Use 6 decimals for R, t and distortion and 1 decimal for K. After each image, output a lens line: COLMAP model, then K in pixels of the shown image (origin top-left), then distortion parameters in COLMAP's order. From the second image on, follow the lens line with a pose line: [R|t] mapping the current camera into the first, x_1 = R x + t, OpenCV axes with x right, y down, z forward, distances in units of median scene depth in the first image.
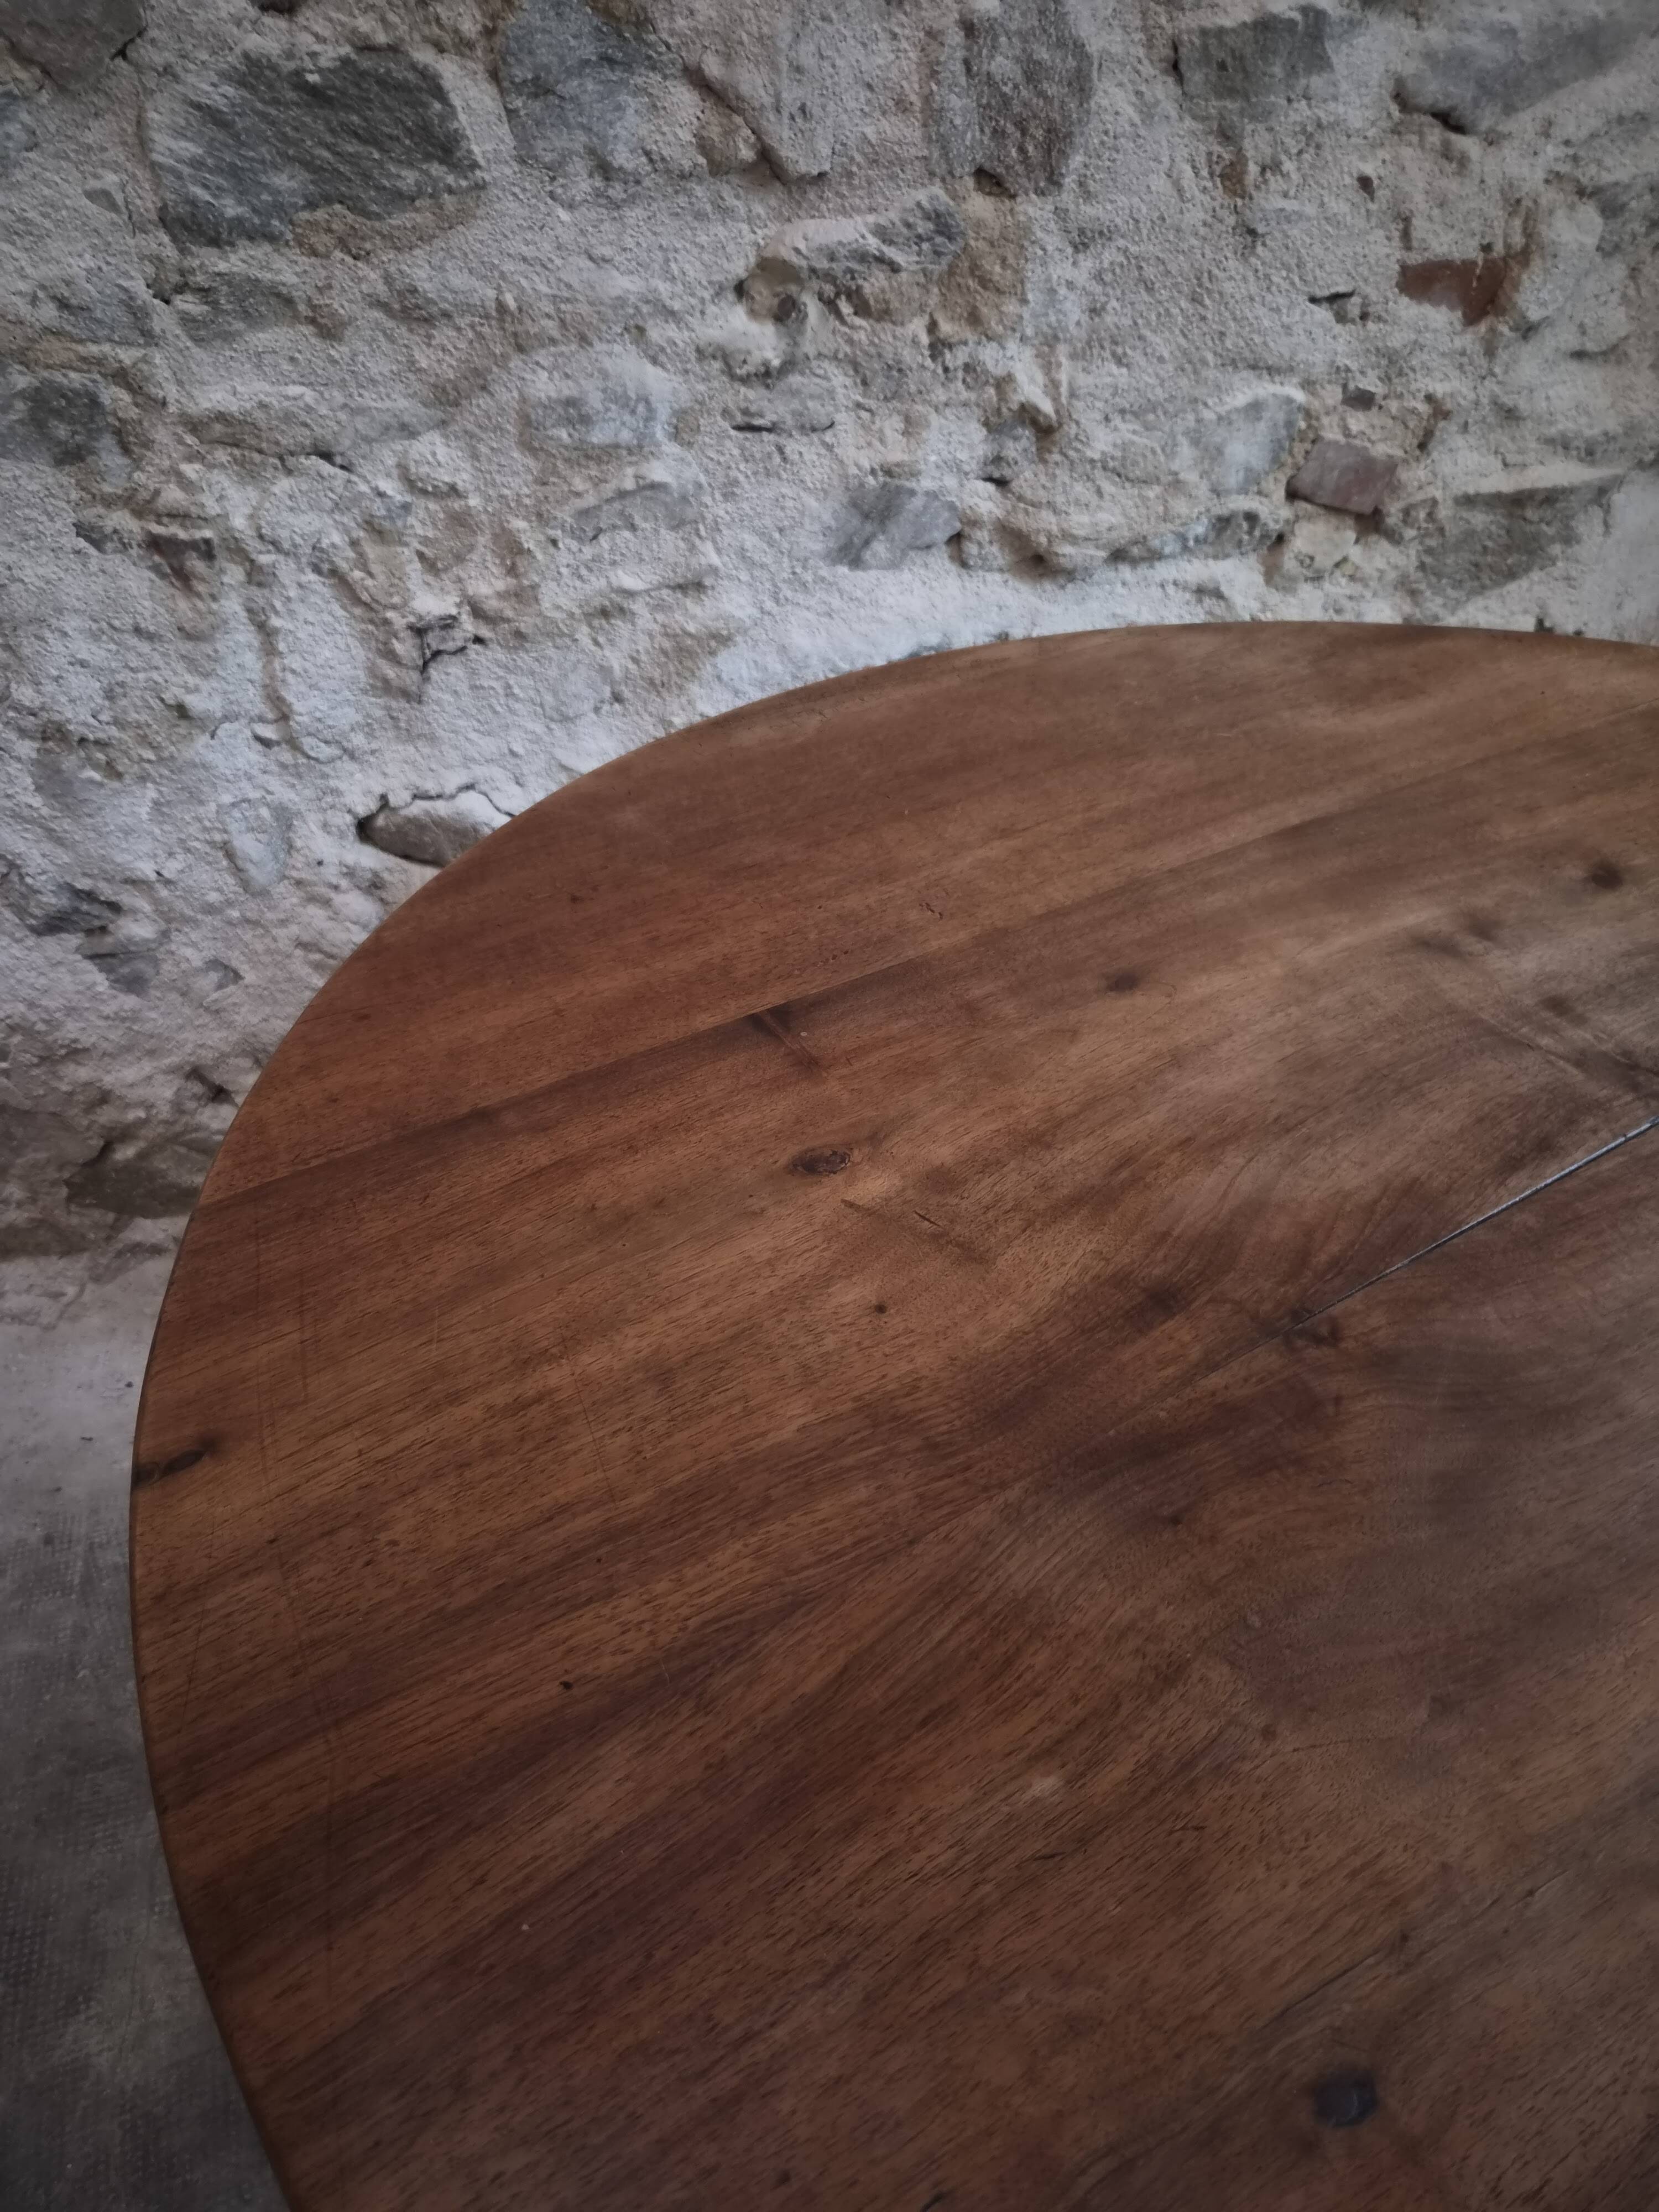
lens RADIAL K [[1495.0, 0, 837.0], [0, 1495.0, 1088.3], [0, 0, 1]] dist [0.059497, -0.047996]
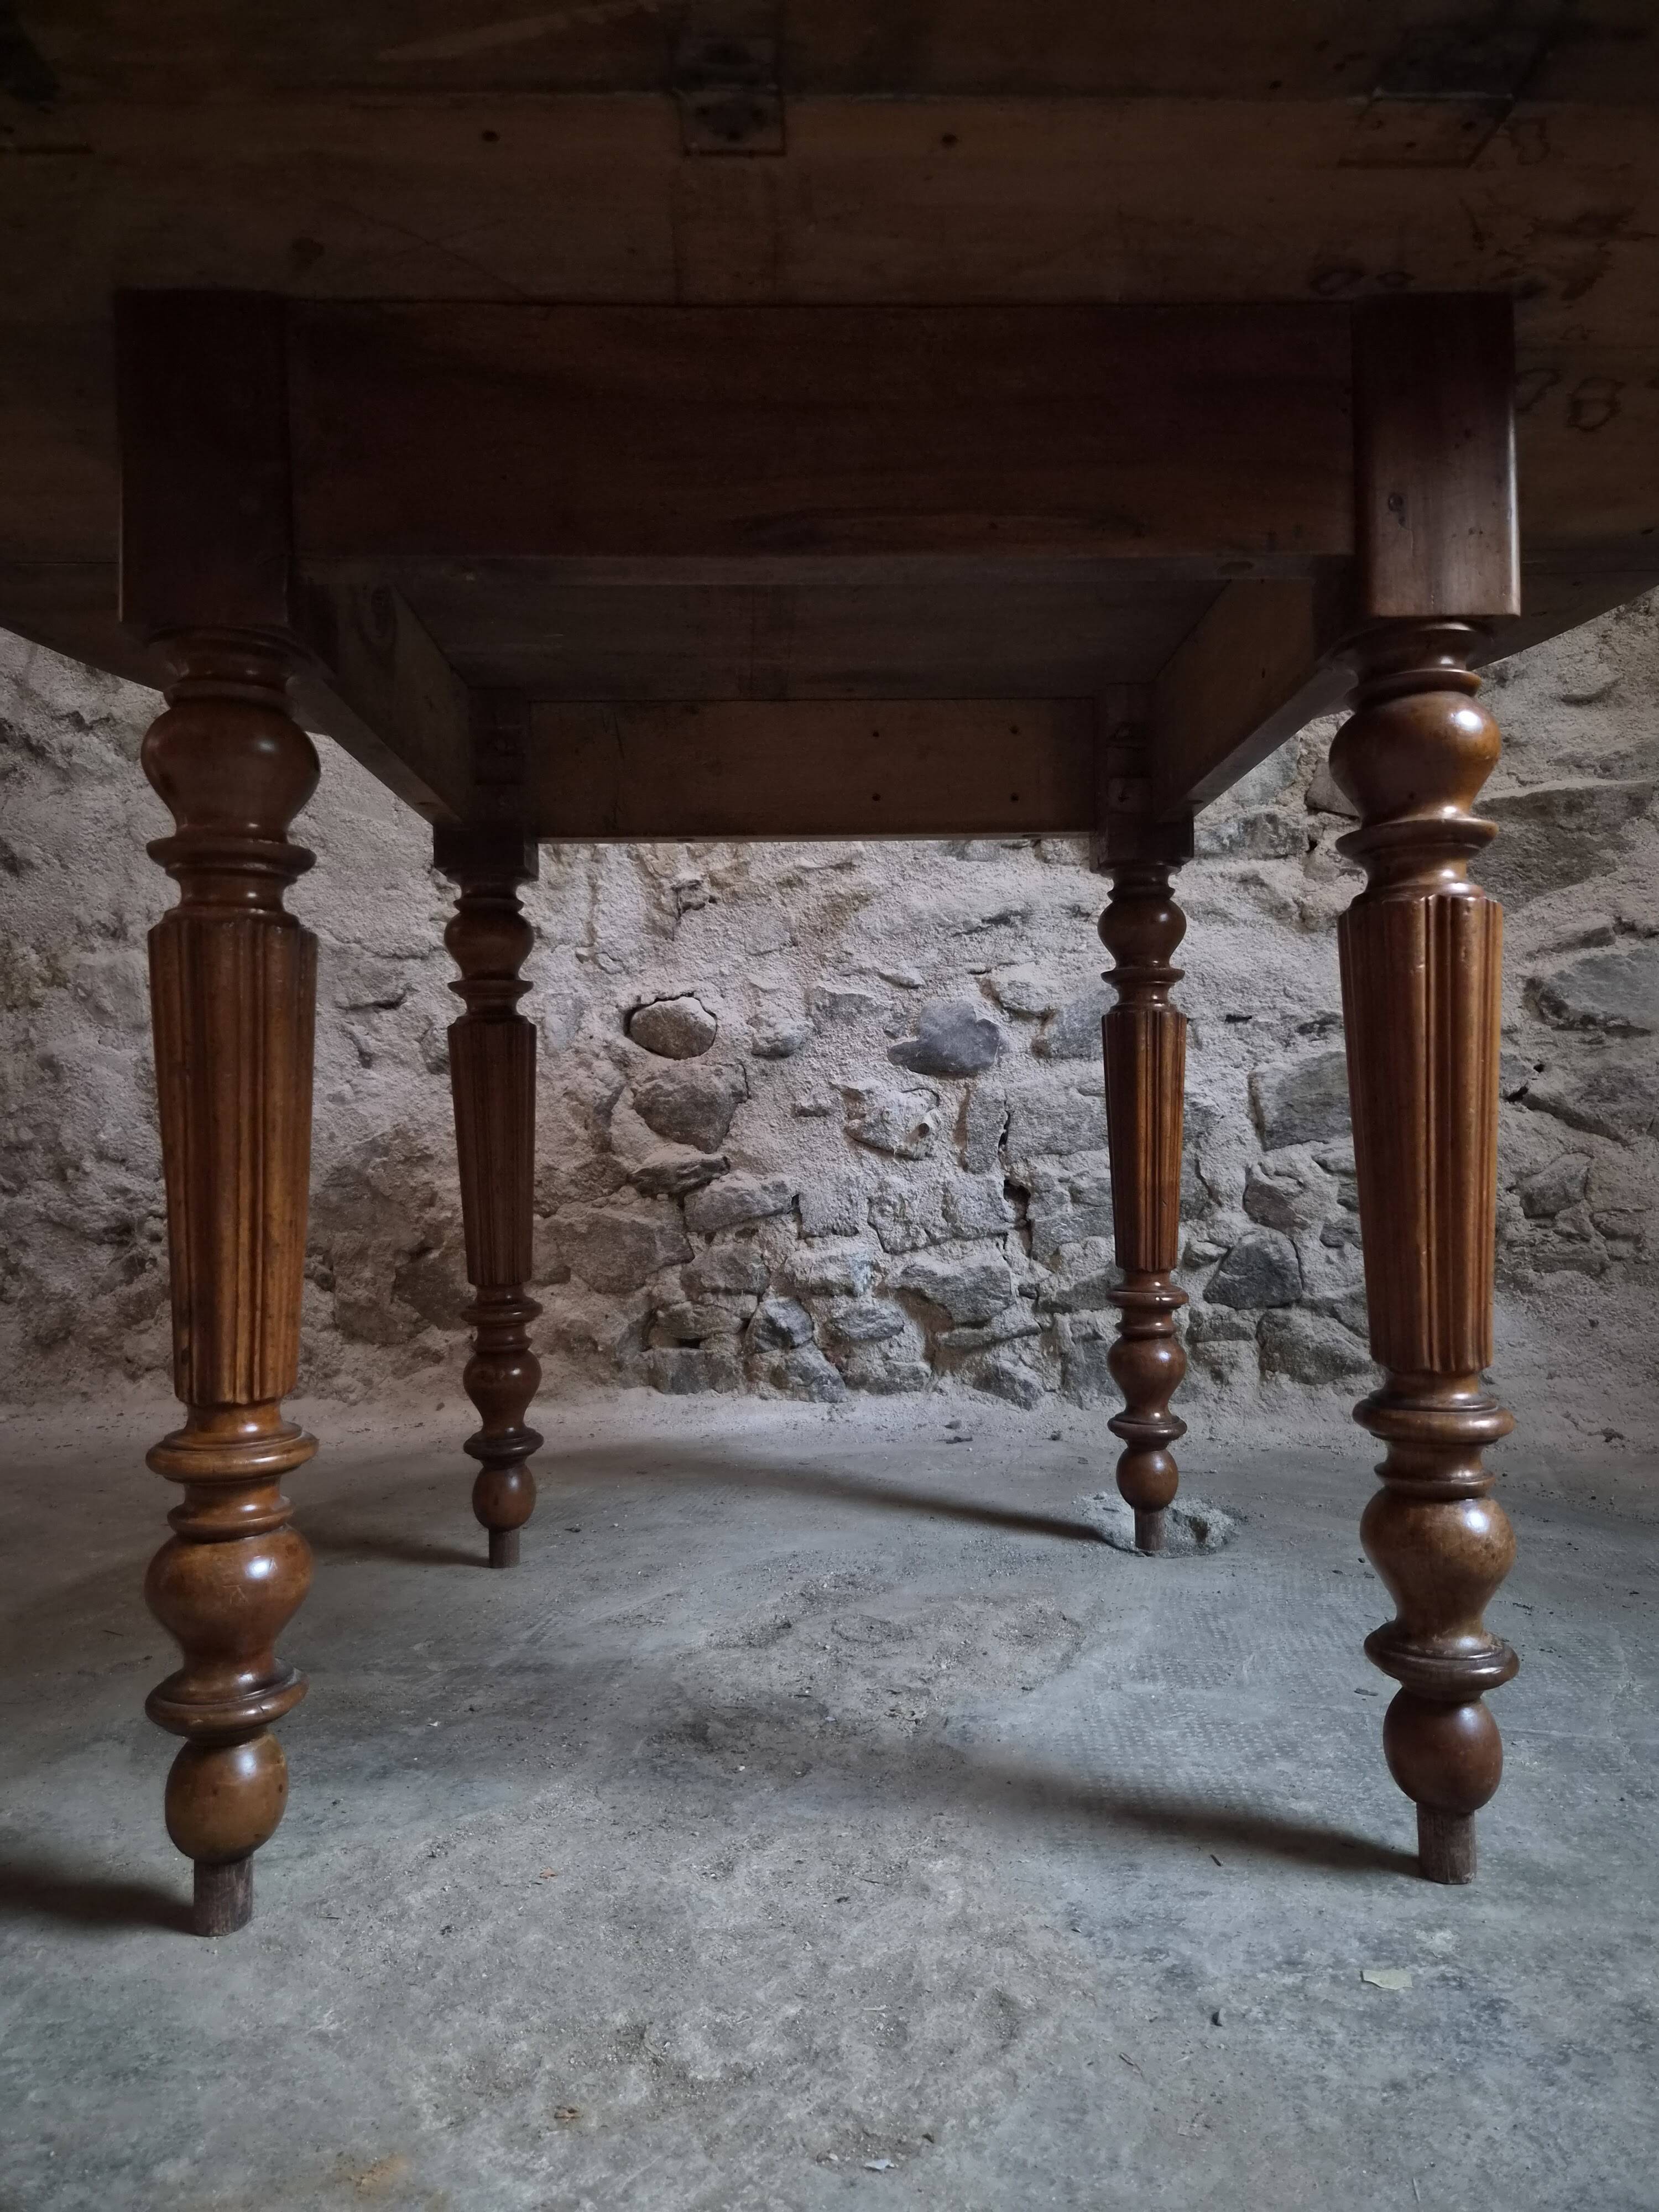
lens RADIAL K [[1495.0, 0, 853.0], [0, 1495.0, 1110.3], [0, 0, 1]] dist [0.059497, -0.047996]
pose [[0.859014, -0.036876, -0.510623, 0.680895], [-0.292410, 0.783361, -0.548490, 0.690935], [0.420228, 0.620472, 0.662135, 0.177003]]
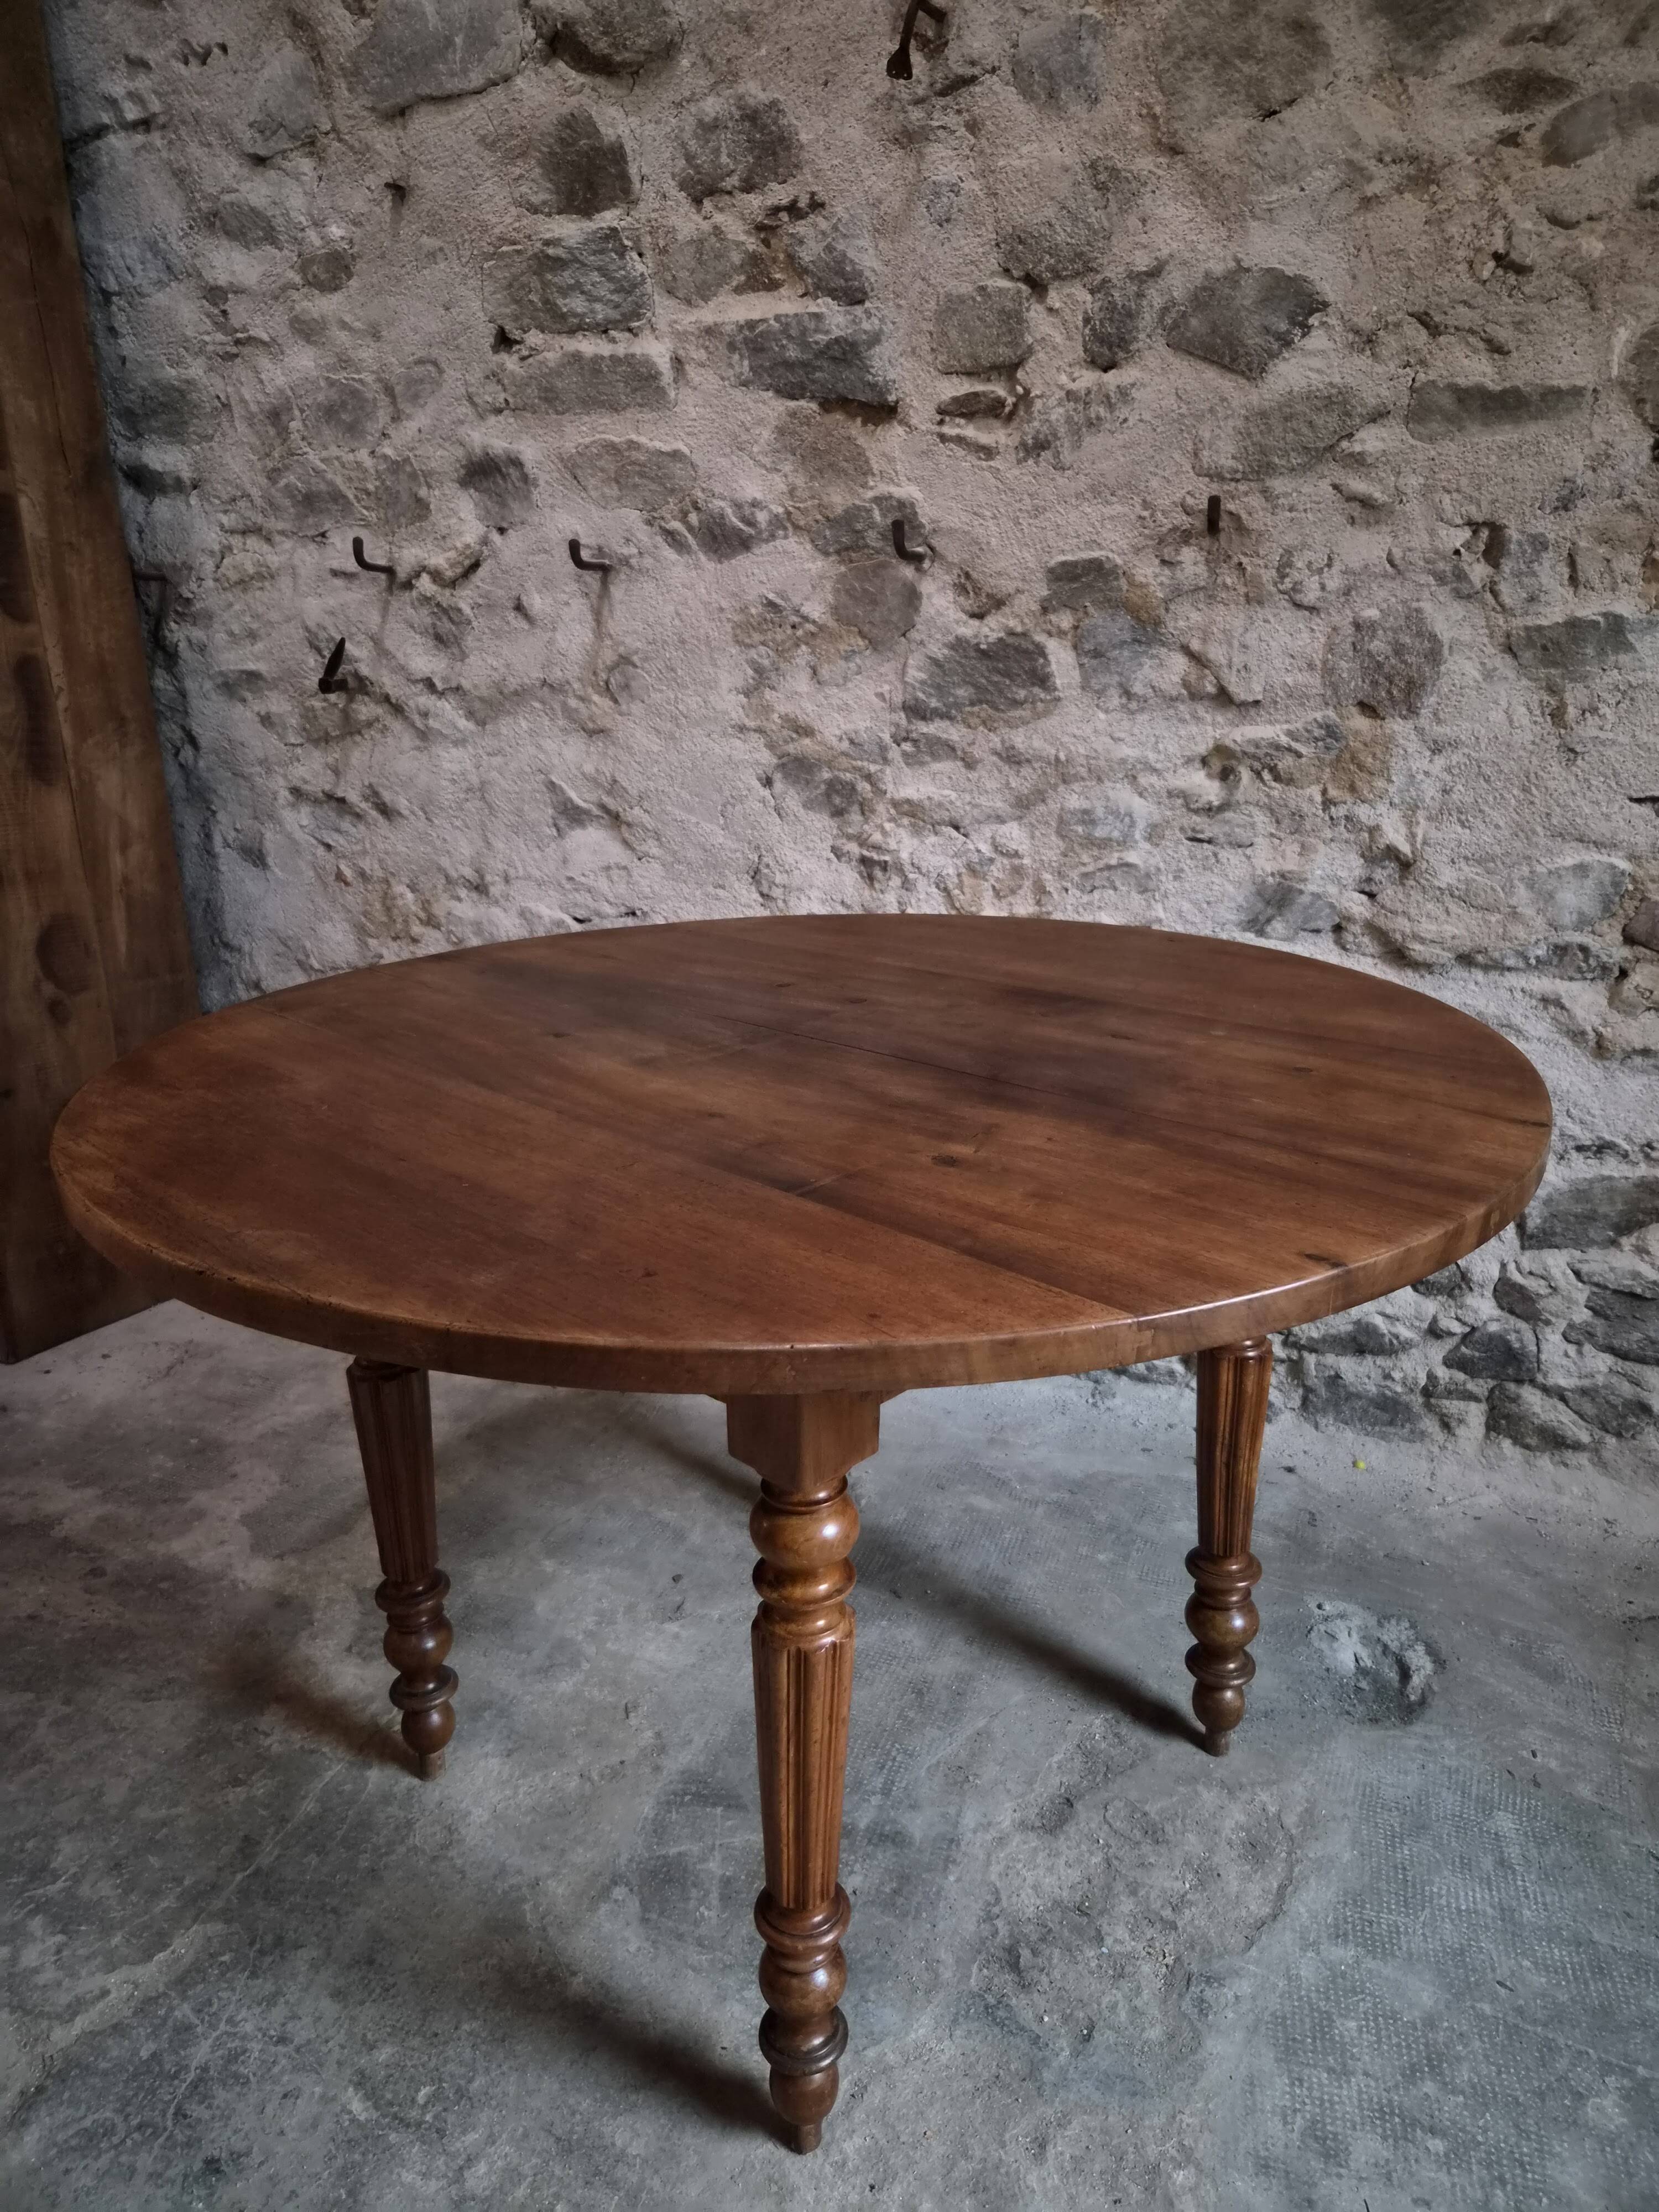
lens RADIAL K [[1495.0, 0, 840.4], [0, 1495.0, 1104.7], [0, 0, 1]] dist [0.059497, -0.047996]
pose [[0.762586, 0.192596, -0.617551, 0.682864], [-0.390062, 0.898479, -0.201461, 0.277834], [0.516056, 0.394515, 0.760292, -0.286608]]
